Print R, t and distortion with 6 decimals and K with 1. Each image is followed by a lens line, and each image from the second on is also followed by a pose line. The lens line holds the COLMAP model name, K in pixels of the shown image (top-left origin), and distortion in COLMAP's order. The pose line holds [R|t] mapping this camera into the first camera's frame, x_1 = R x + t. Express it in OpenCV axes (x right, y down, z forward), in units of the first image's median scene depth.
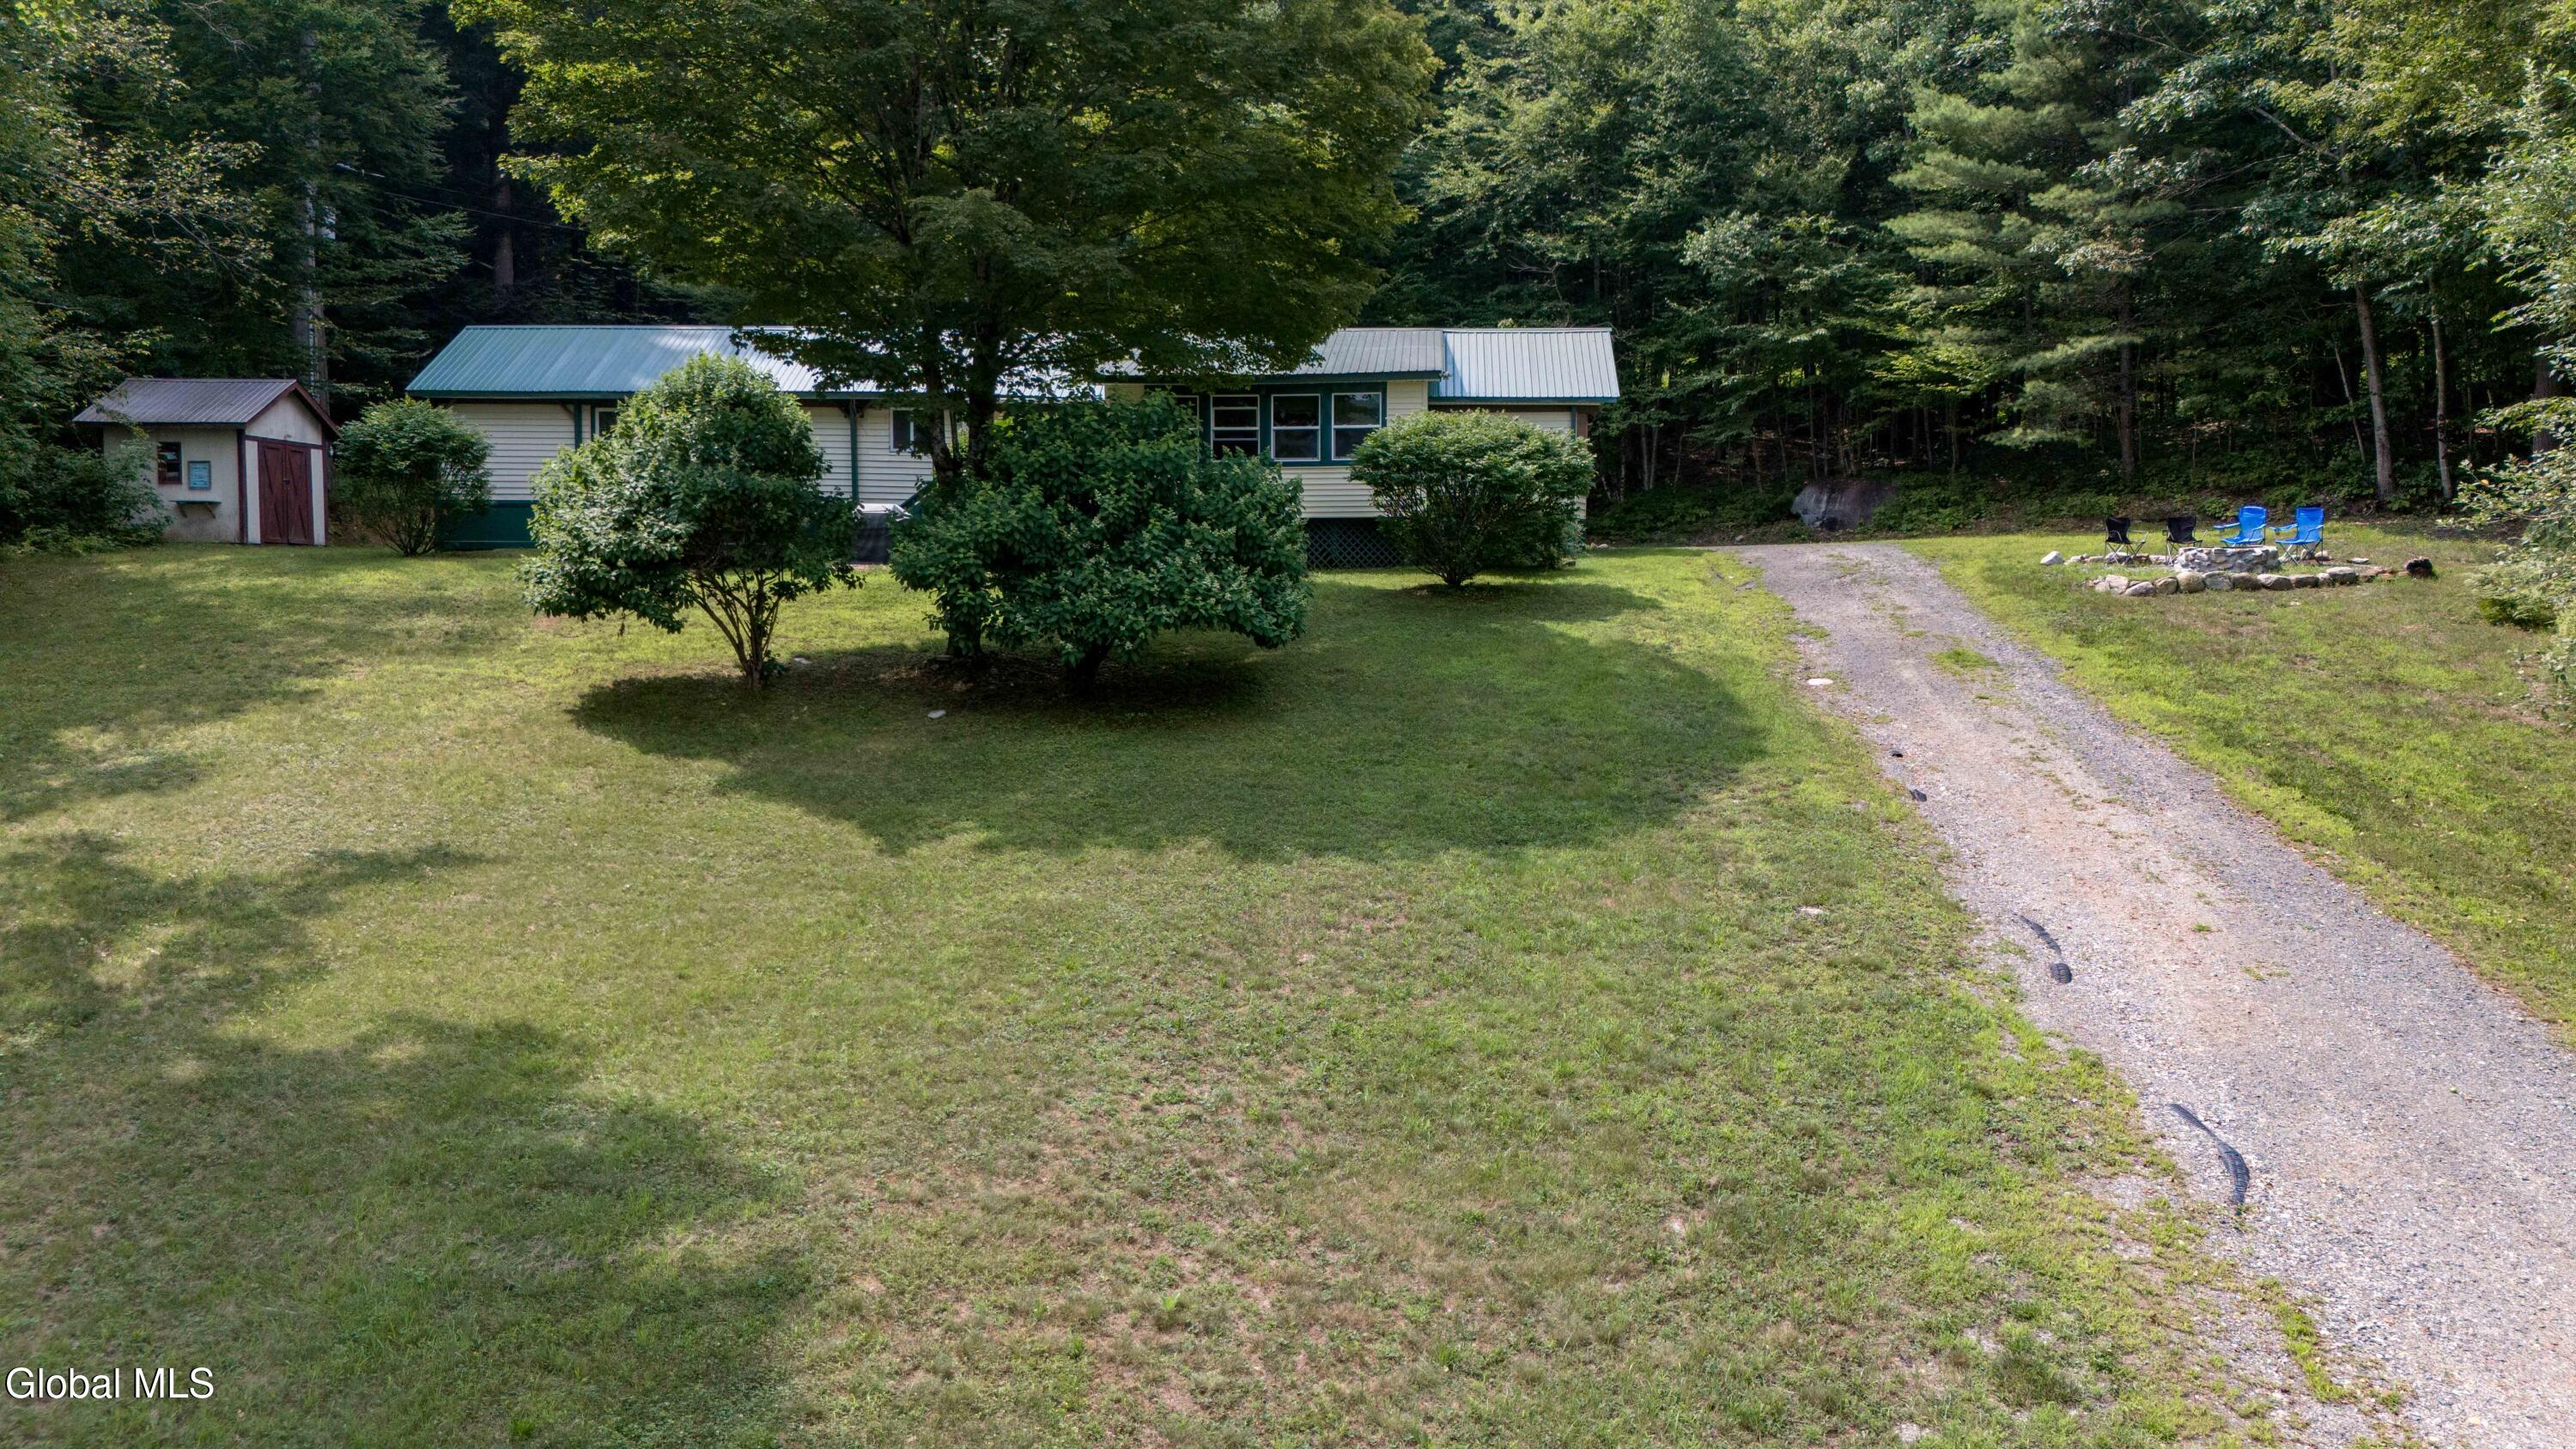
lens RADIAL K [[1808.6, 0, 1285.5], [0, 1808.6, 731.0], [0, 0, 1]] dist [0.008866, -0.005946]
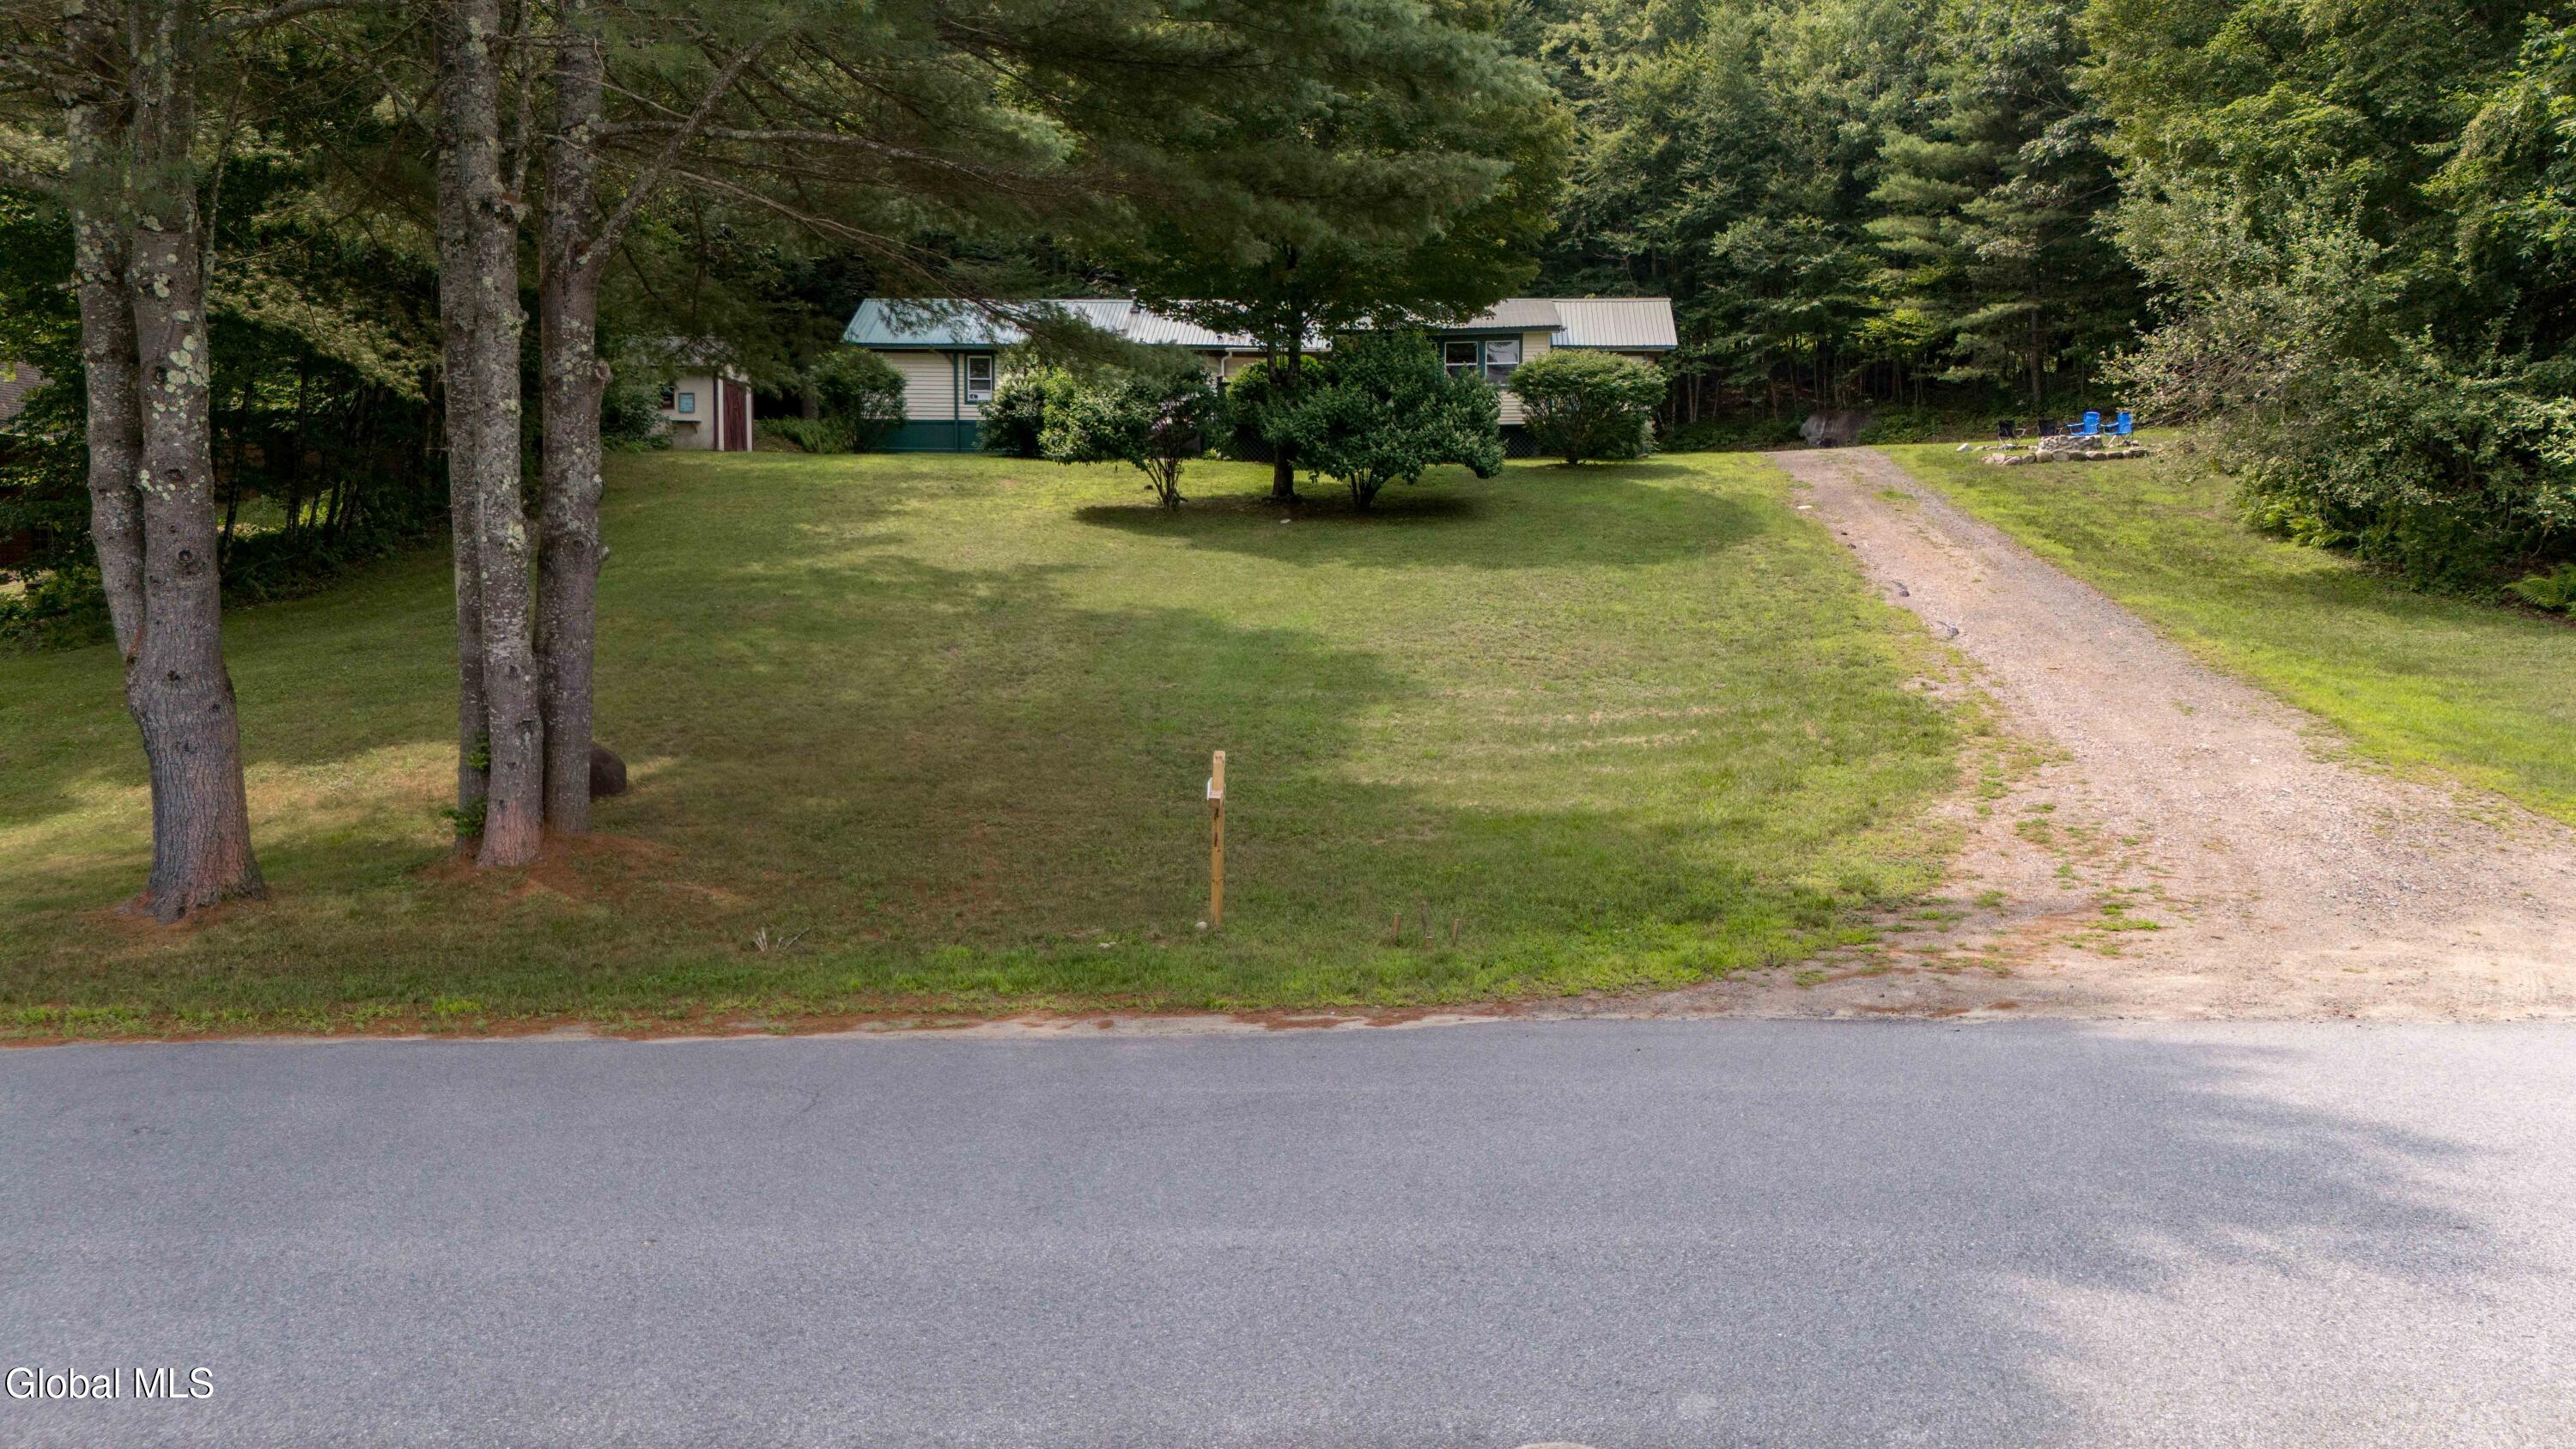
lens RADIAL K [[1808.6, 0, 1291.4], [0, 1808.6, 722.3], [0, 0, 1]] dist [0.008866, -0.005946]
pose [[0.999923, 0.000947, -0.012375, -0.107908], [-0.000896, 0.999991, 0.004169, 0.113386], [0.012379, -0.004158, 0.999915, -0.464155]]
